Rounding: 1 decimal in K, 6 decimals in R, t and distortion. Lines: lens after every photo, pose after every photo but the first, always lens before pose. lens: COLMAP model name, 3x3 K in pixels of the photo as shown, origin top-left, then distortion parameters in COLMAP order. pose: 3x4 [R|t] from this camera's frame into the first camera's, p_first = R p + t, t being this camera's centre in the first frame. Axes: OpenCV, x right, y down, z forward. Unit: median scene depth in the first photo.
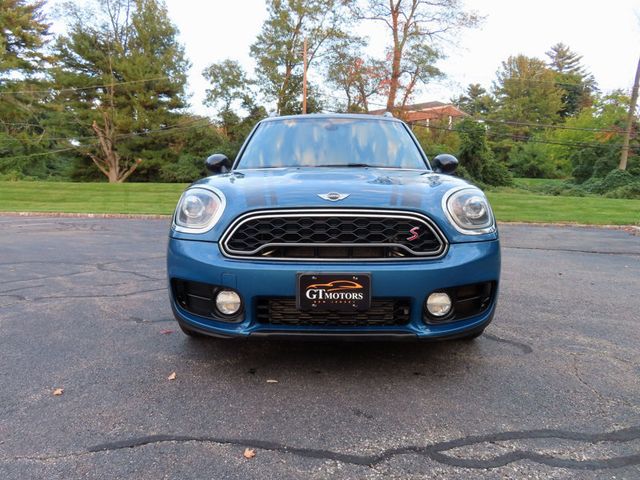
lens RADIAL K [[454.7, 0, 318.6], [0, 454.7, 244.2], [0, 0, 1]] dist [-0.013118, 0.011607]
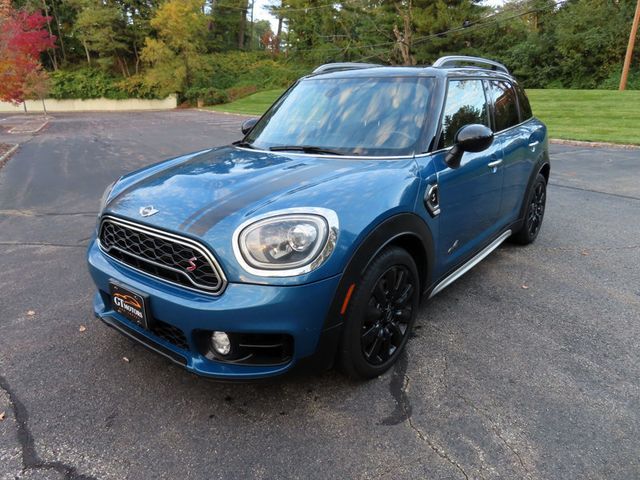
lens RADIAL K [[454.7, 0, 317.5], [0, 454.7, 245.7], [0, 0, 1]] dist [-0.013118, 0.011607]
pose [[0.793015, 0.182110, -0.581345, 0.214267], [-0.054757, 0.971719, 0.229703, -0.065064], [0.606736, -0.150326, 0.780560, 0.101155]]
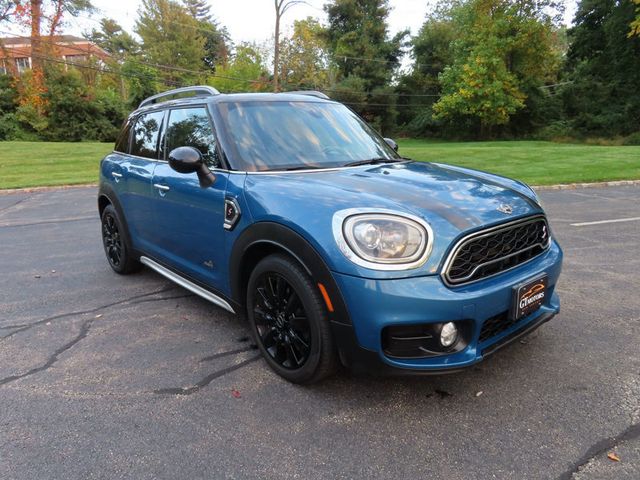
lens RADIAL K [[454.7, 0, 314.2], [0, 454.7, 244.3], [0, 0, 1]] dist [-0.013118, 0.011607]
pose [[0.750692, -0.181434, 0.635251, -0.229402], [0.105249, 0.982114, 0.156126, -0.054492], [-0.652215, -0.050343, 0.756360, 0.112629]]
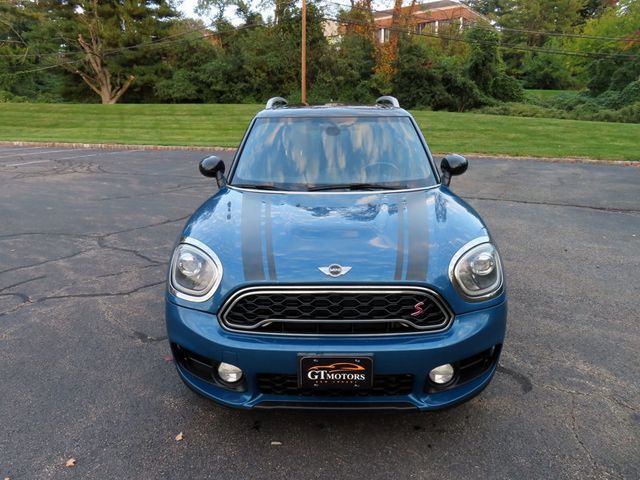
lens RADIAL K [[454.7, 0, 318.4], [0, 454.7, 243.5], [0, 0, 1]] dist [-0.013118, 0.011607]
pose [[0.999901, -0.011512, -0.008147, 0.001588], [0.012841, 0.982013, 0.188377, -0.078921], [0.005832, -0.188463, 0.982063, 0.017321]]
